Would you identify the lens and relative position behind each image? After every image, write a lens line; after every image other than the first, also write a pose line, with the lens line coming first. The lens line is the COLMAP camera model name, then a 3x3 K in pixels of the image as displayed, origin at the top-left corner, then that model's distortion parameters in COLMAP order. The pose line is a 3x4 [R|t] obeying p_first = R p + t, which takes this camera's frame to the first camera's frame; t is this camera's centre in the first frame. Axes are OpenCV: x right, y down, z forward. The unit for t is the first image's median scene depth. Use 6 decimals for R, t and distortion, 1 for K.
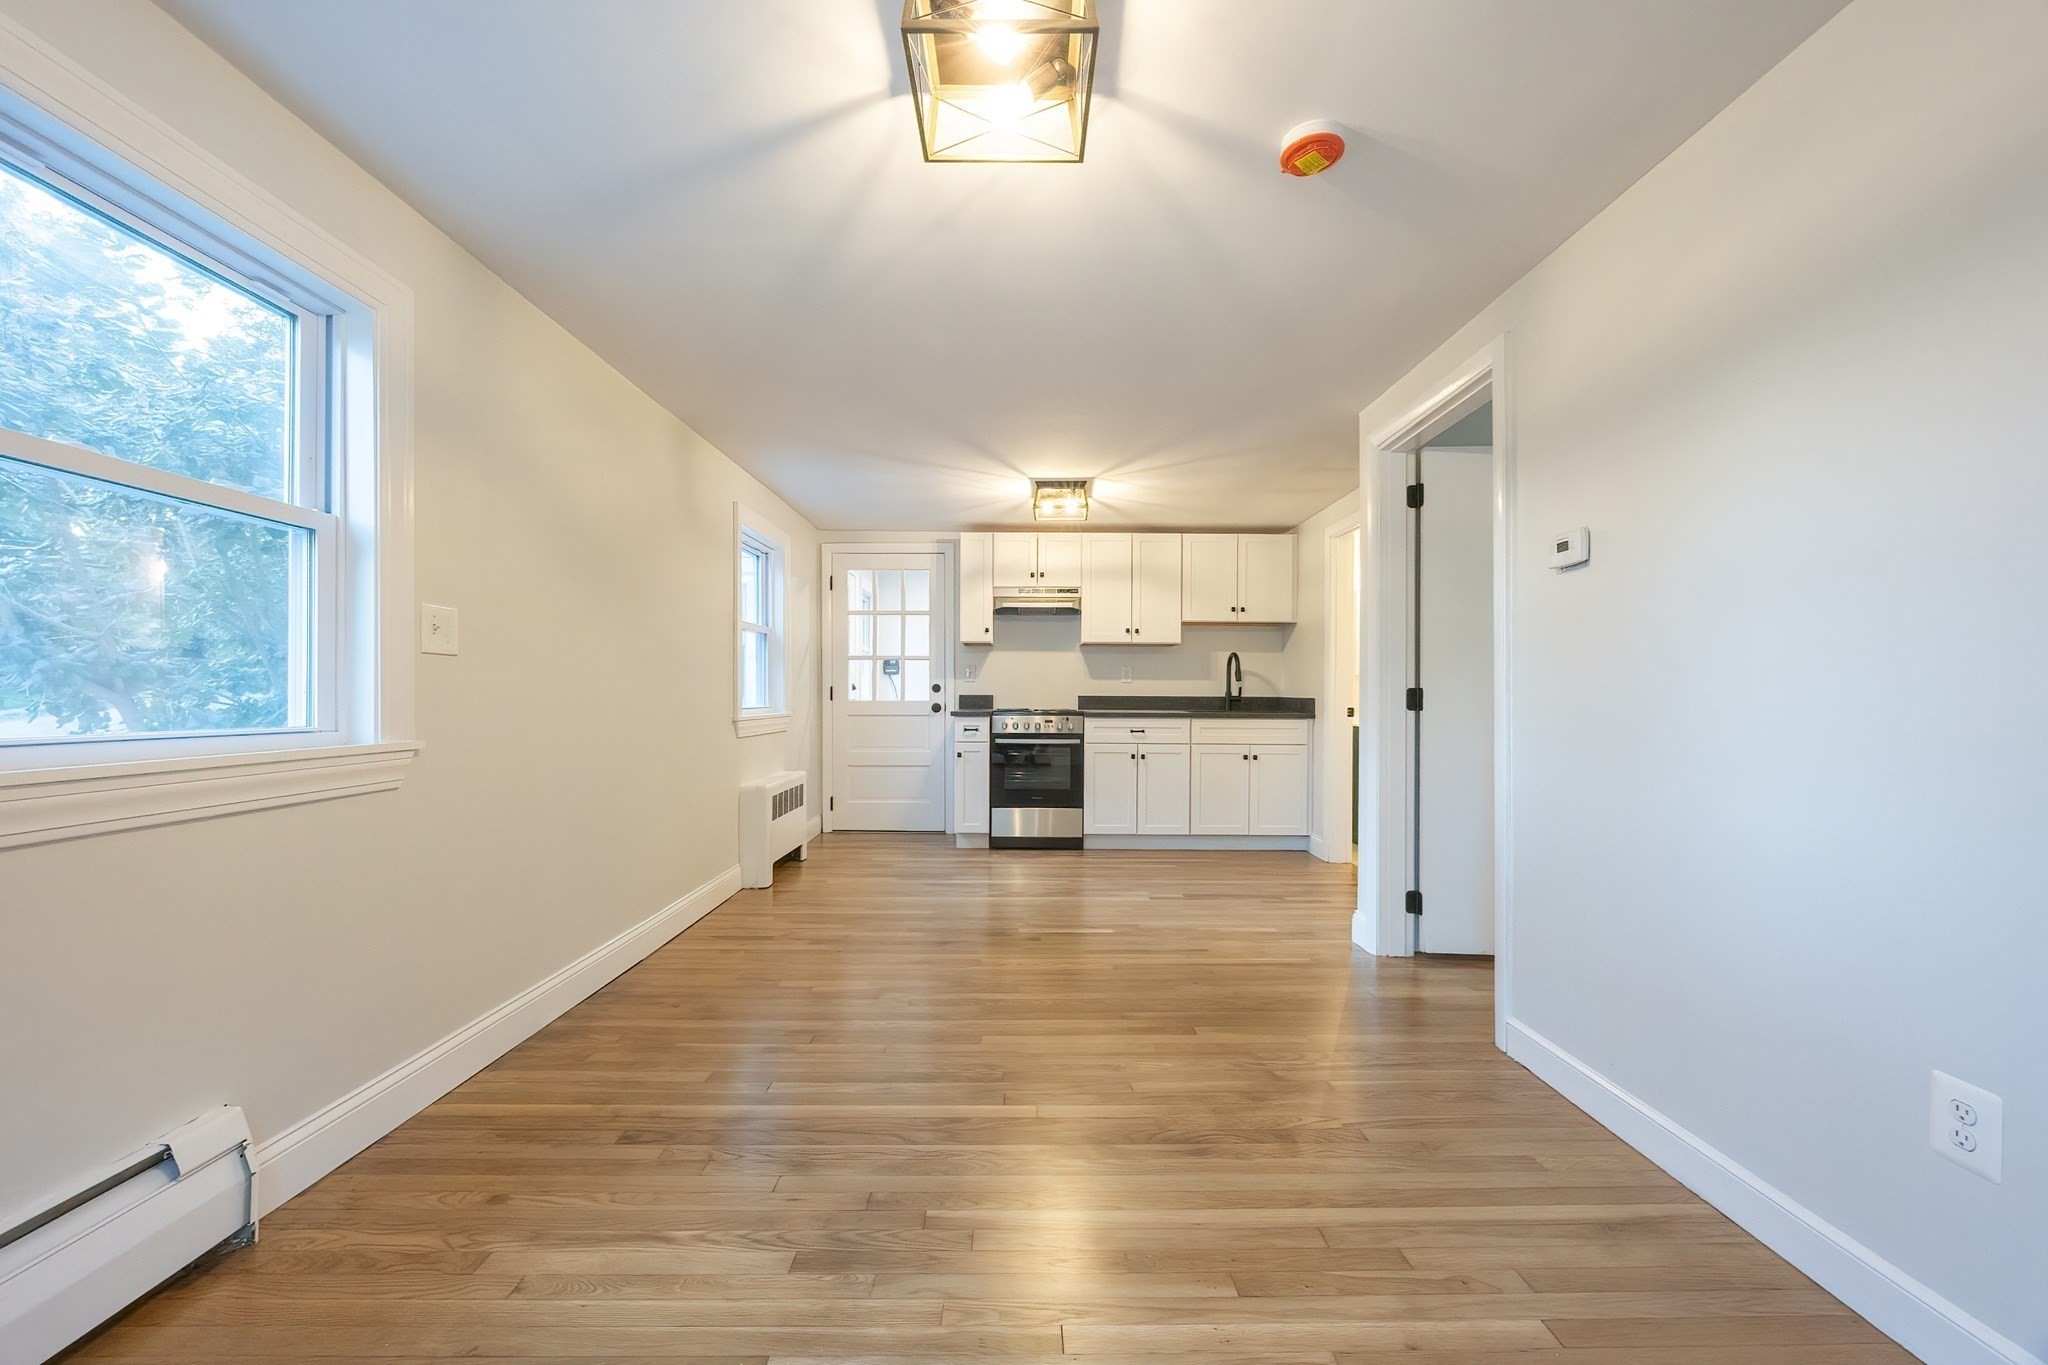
lens RADIAL K [[783.9, 0, 1024.0], [0, 783.9, 682.5], [0, 0, 1]] dist [-0.000288, 0.000073]
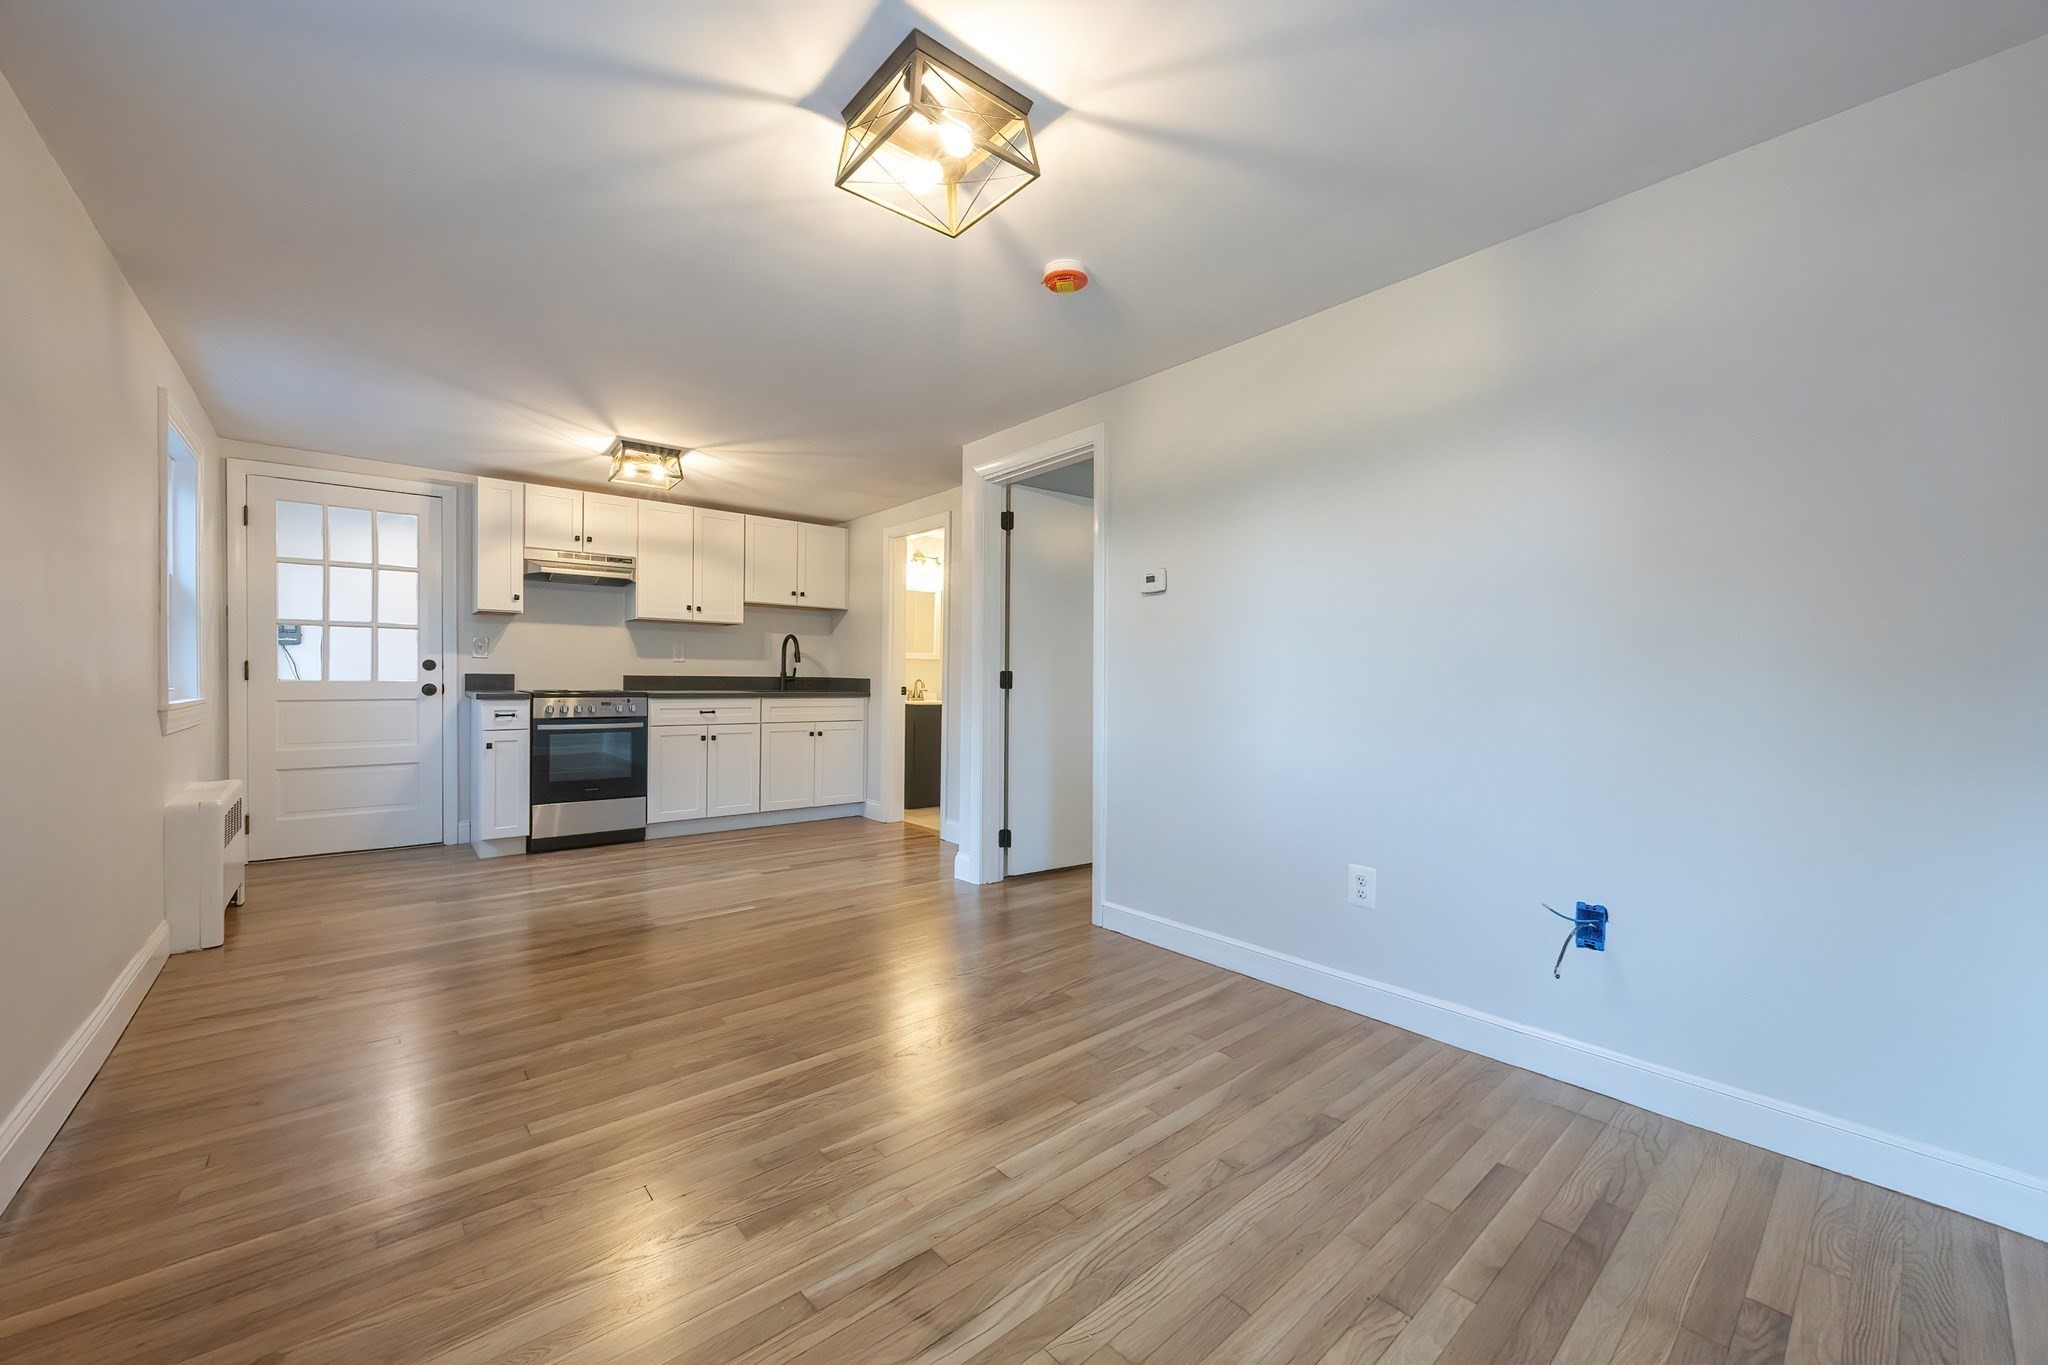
lens RADIAL K [[790.7, 0, 1019.1], [0, 790.7, 668.8], [0, 0, 1]] dist [-0.000649, 0.000030]
pose [[0.766905, 0.009686, 0.641688, -0.186978], [-0.015341, 0.999877, 0.003242, -0.000902], [-0.641577, -0.012330, 0.766959, -0.003535]]
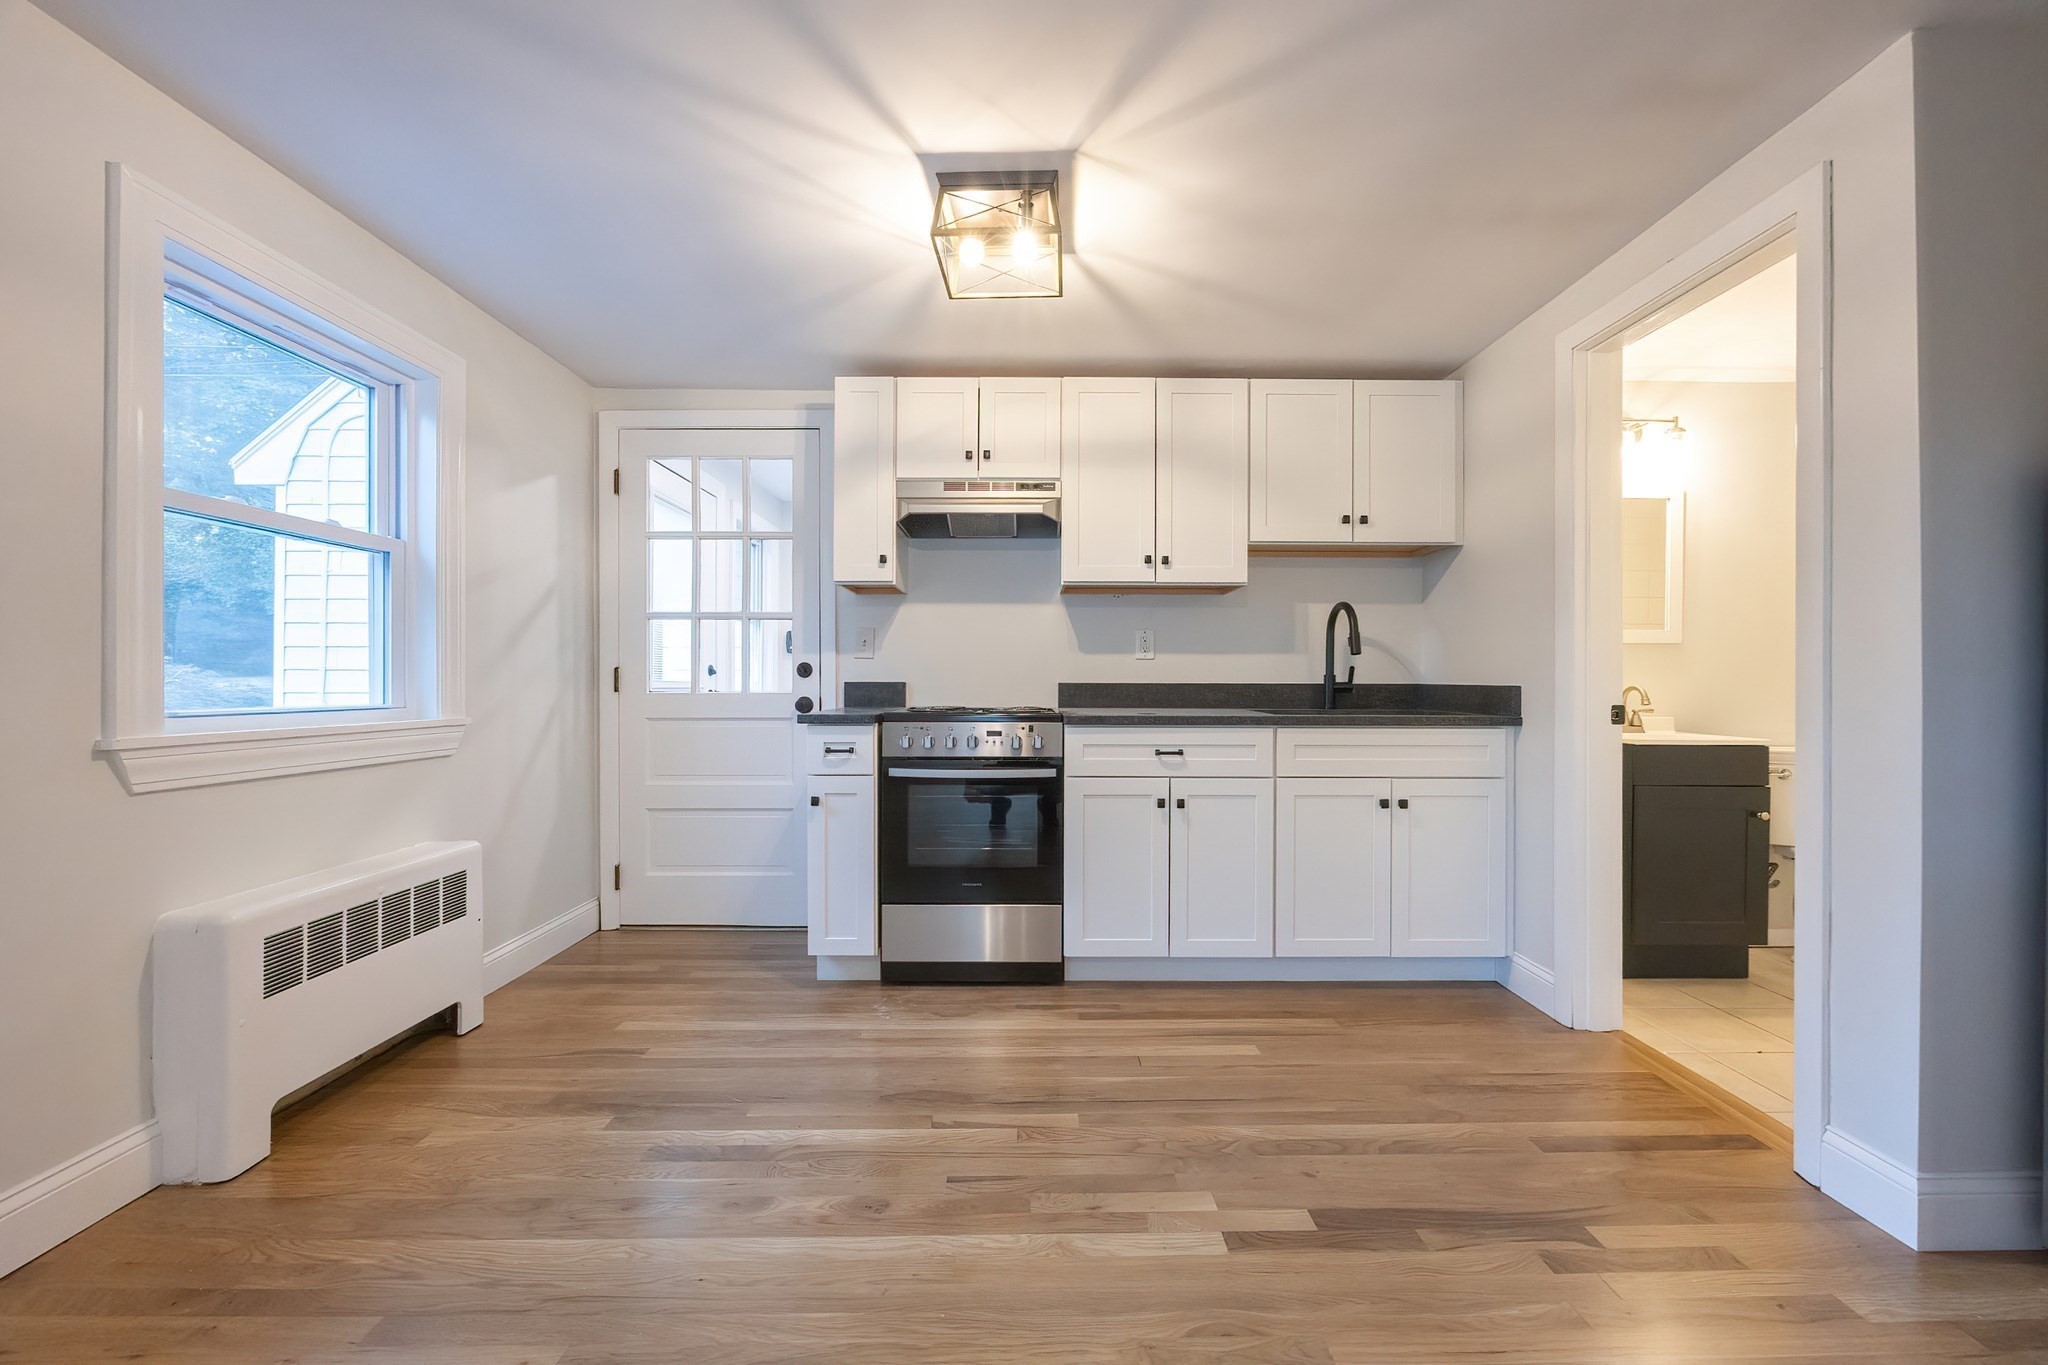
lens RADIAL K [[788.8, 0, 1041.7], [0, 788.8, 683.2], [0, 0, 1]] dist [-0.000856, -0.000025]
pose [[0.999879, -0.002824, 0.015289, 0.054011], [0.002586, 0.999875, 0.015611, 0.009321], [-0.015331, -0.015570, 0.999761, 0.487168]]
